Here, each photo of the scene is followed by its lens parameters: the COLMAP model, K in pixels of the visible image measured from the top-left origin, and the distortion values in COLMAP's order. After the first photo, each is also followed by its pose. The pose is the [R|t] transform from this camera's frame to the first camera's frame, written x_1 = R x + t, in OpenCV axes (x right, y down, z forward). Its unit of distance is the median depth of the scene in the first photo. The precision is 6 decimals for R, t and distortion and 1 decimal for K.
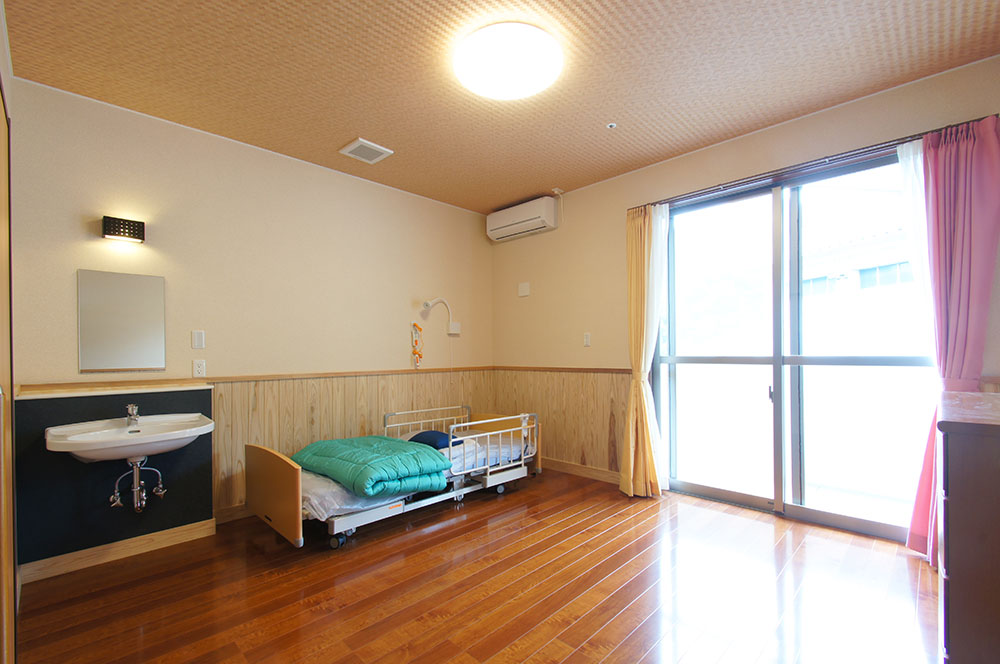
lens RADIAL K [[437.0, 0, 491.4], [0, 437.0, 352.6], [0, 0, 1]] dist [0.002038, 0.000217]
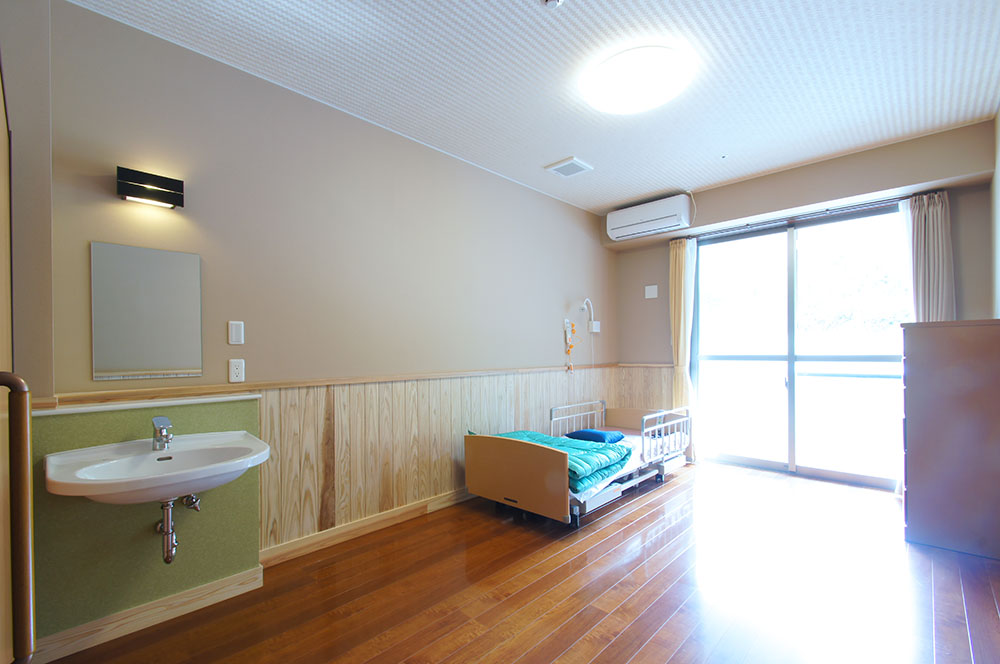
lens RADIAL K [[448.4, 0, 502.0], [0, 448.4, 349.7], [0, 0, 1]] dist [-0.002148, -0.000339]
pose [[0.999240, -0.012442, 0.036942, -0.368665], [0.012971, 0.999816, -0.014100, 0.007271], [-0.036759, 0.014568, 0.999218, -0.084403]]
